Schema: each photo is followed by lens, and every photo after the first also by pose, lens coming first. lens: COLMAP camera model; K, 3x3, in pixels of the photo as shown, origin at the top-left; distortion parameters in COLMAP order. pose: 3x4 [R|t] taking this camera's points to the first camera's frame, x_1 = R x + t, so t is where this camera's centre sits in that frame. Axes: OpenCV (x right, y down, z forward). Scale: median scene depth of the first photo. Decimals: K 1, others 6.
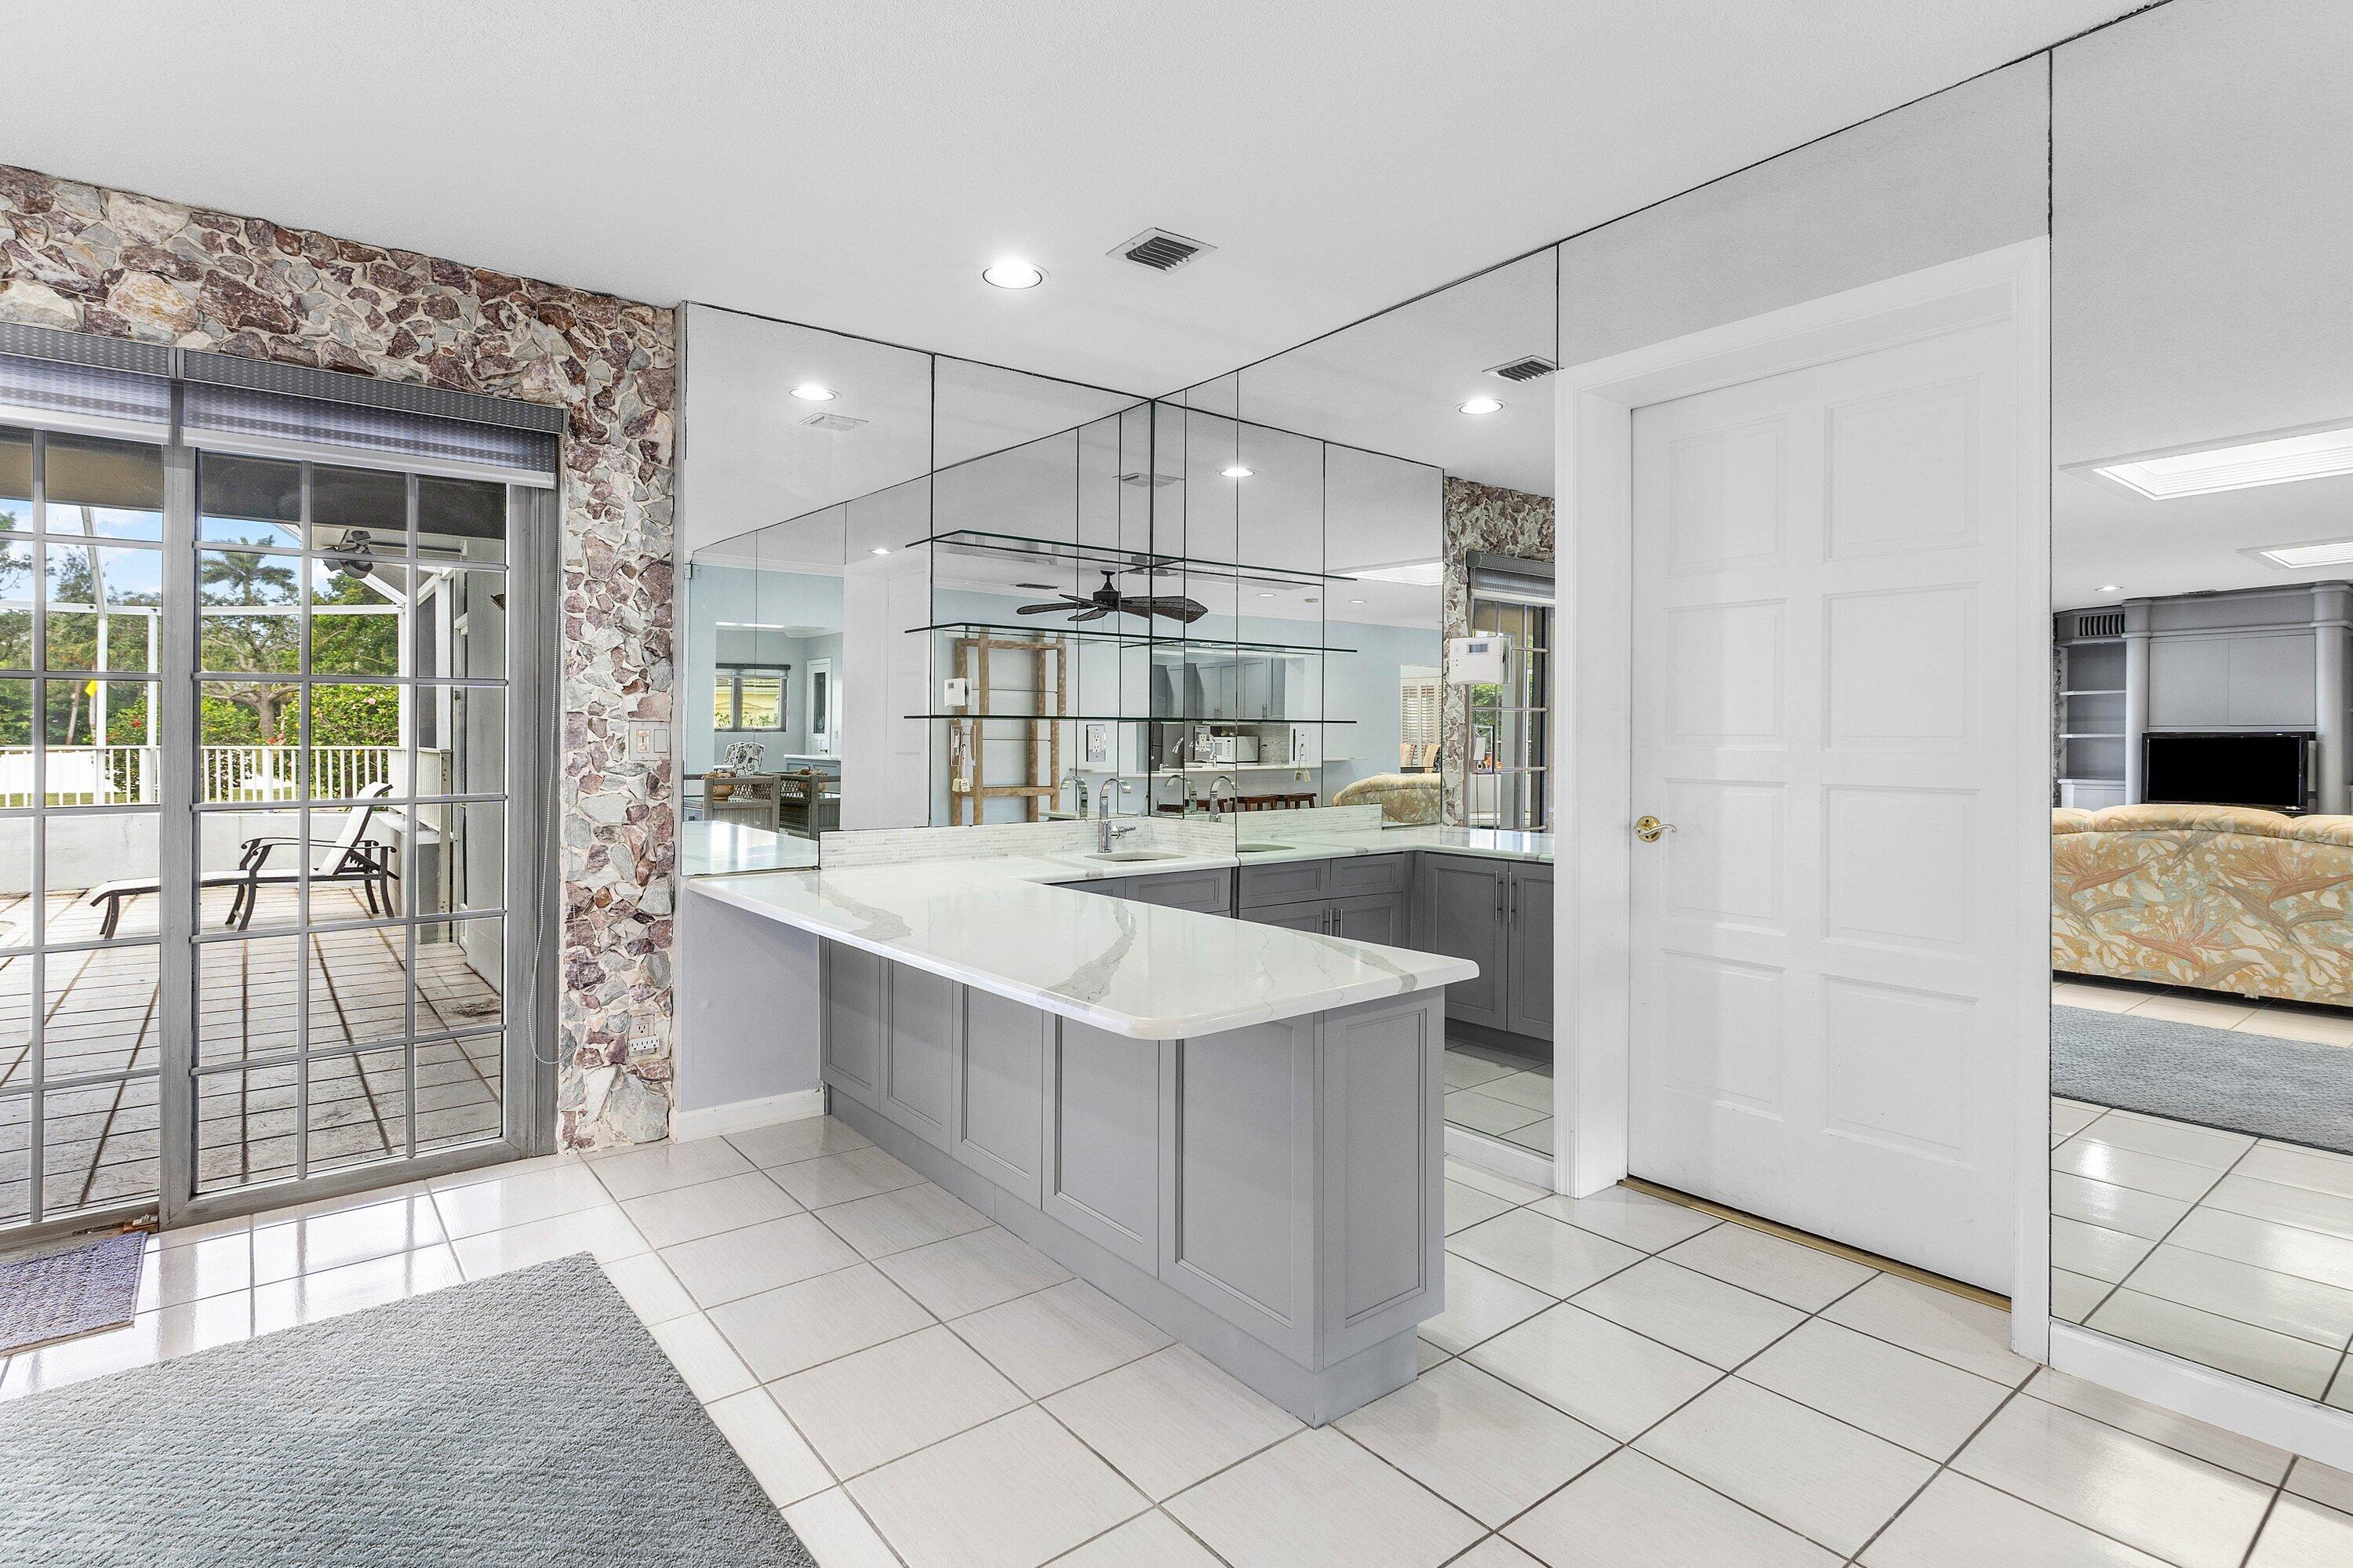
lens RADIAL K [[1166.2, 0, 1199.9], [0, 1166.2, 724.6], [0, 0, 1]] dist [0.000832, -0.000097]
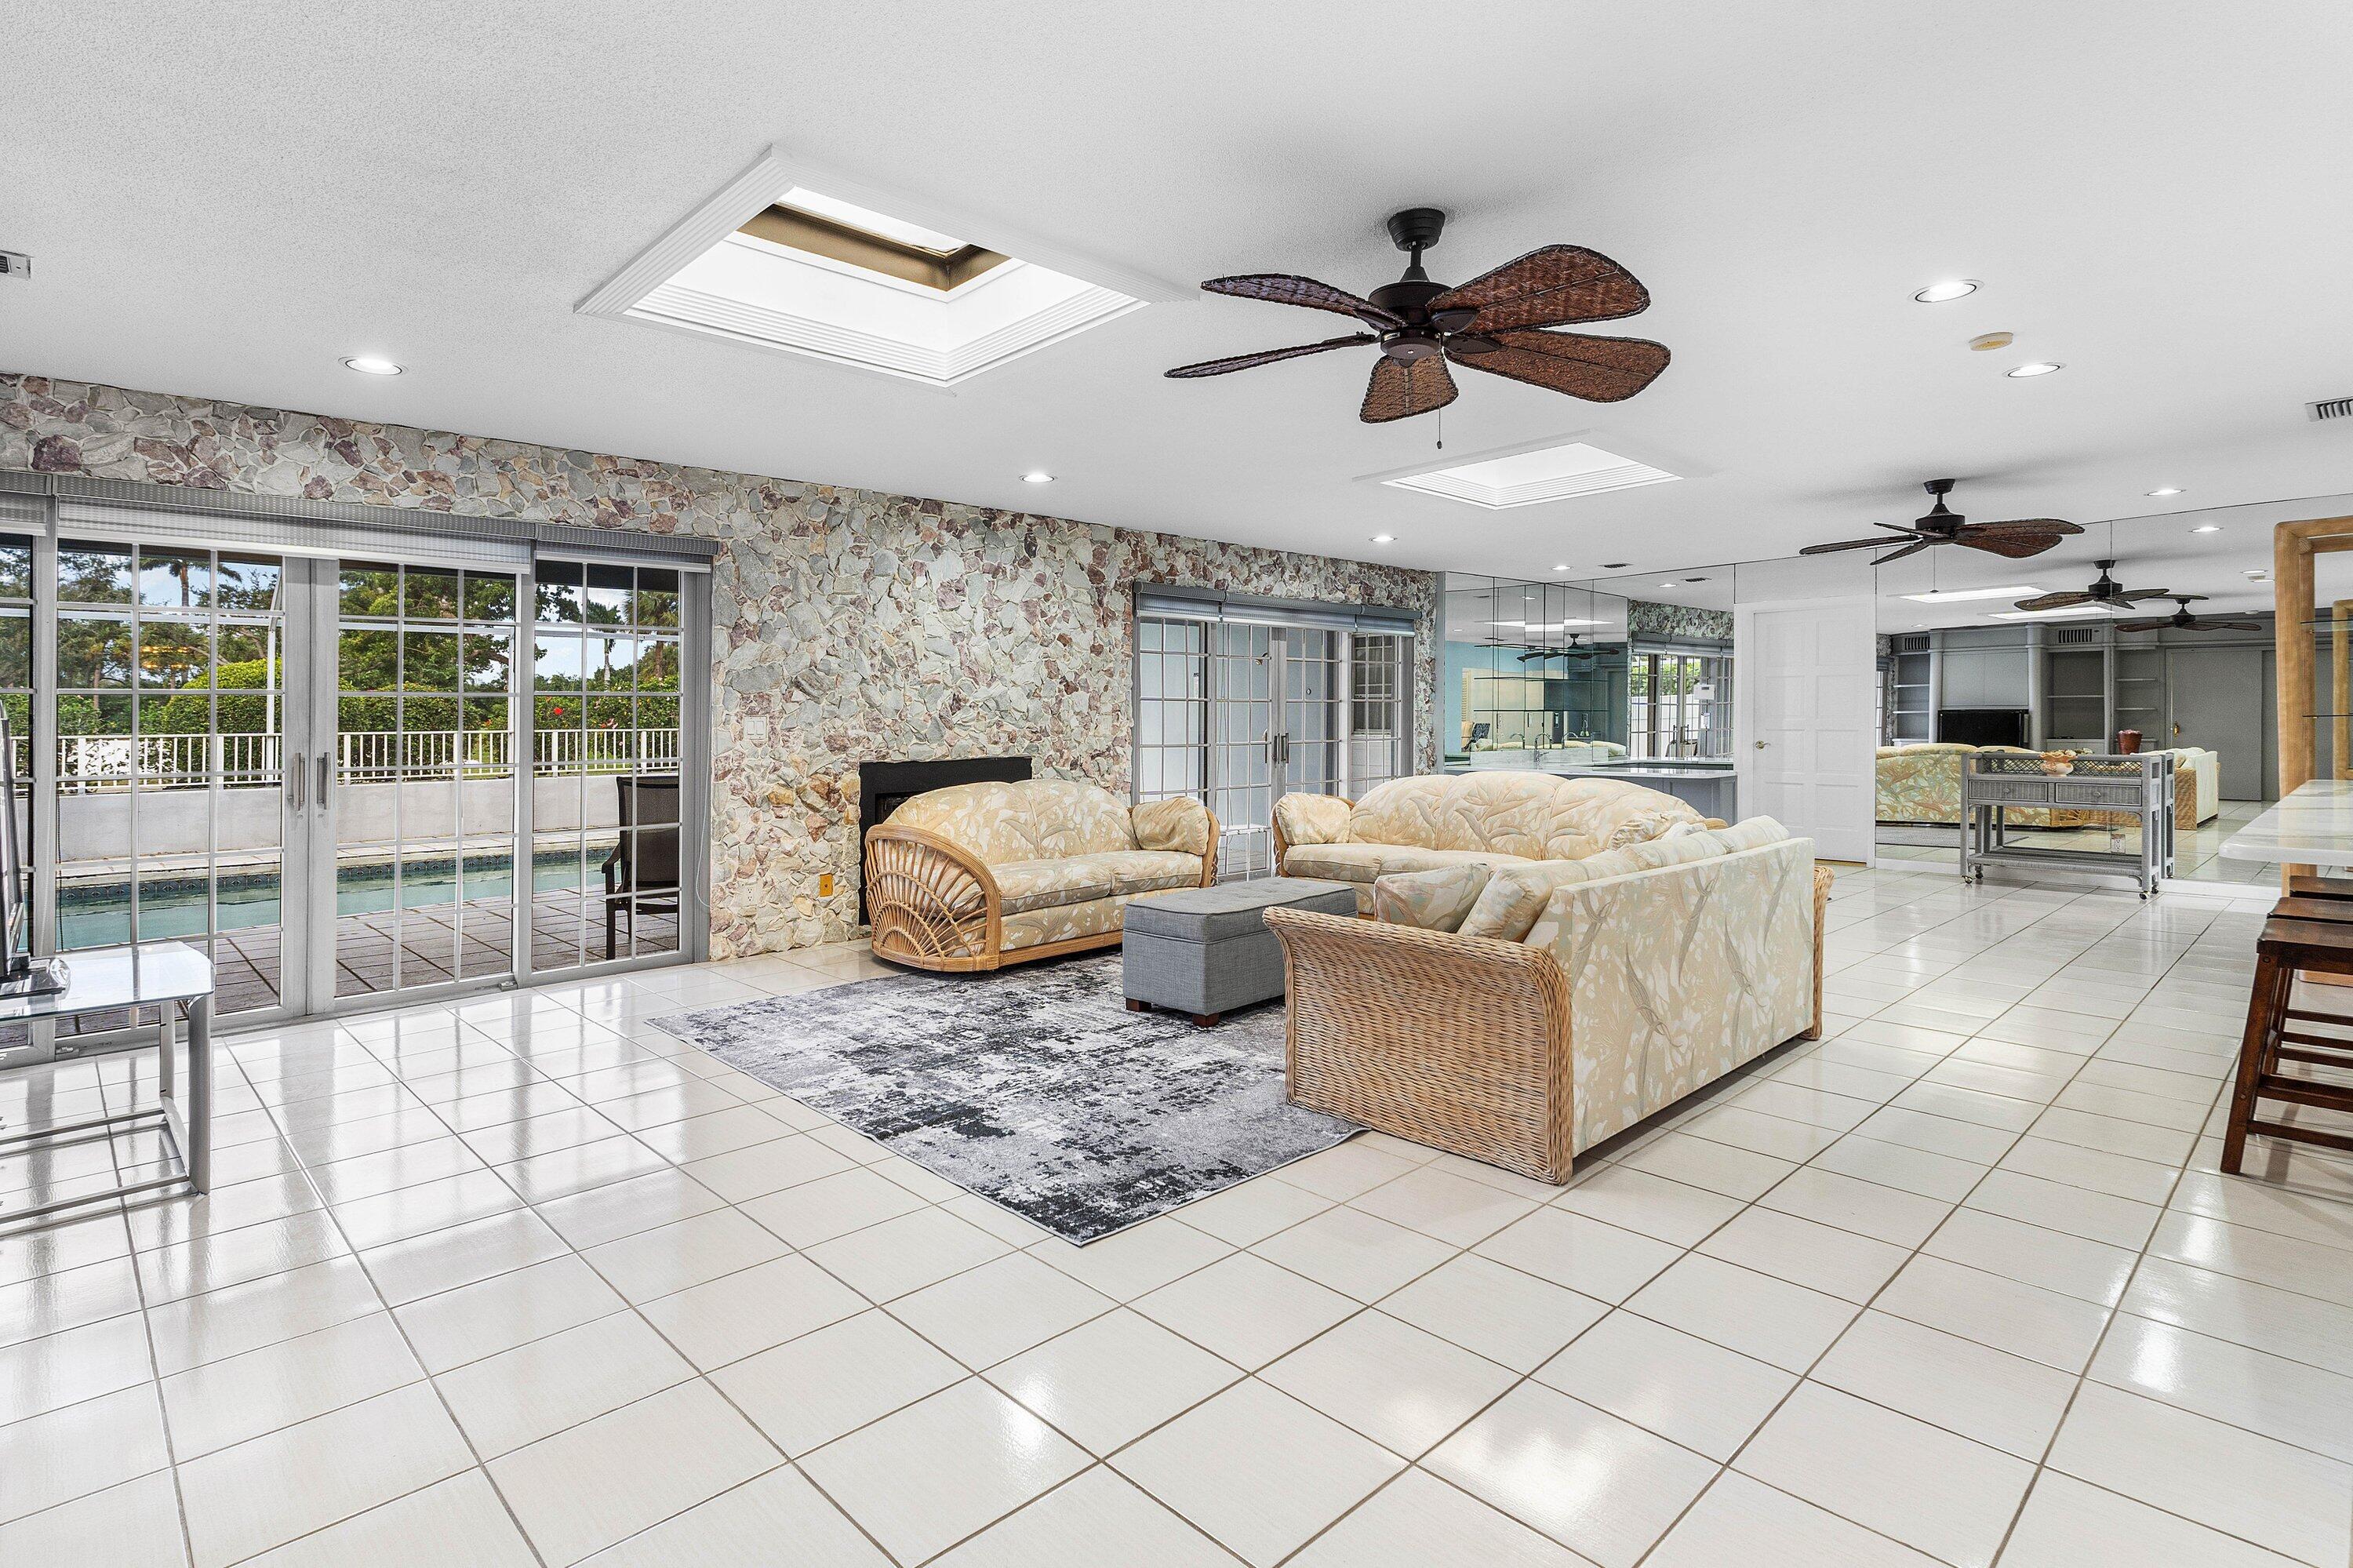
lens RADIAL K [[1166.2, 0, 1199.9], [0, 1166.2, 724.6], [0, 0, 1]] dist [0.000832, -0.000097]
pose [[0.995871, -0.008548, 0.090379, -0.786410], [0.007025, 0.999828, 0.017161, -0.016405], [-0.090510, -0.016455, 0.995760, -1.125929]]
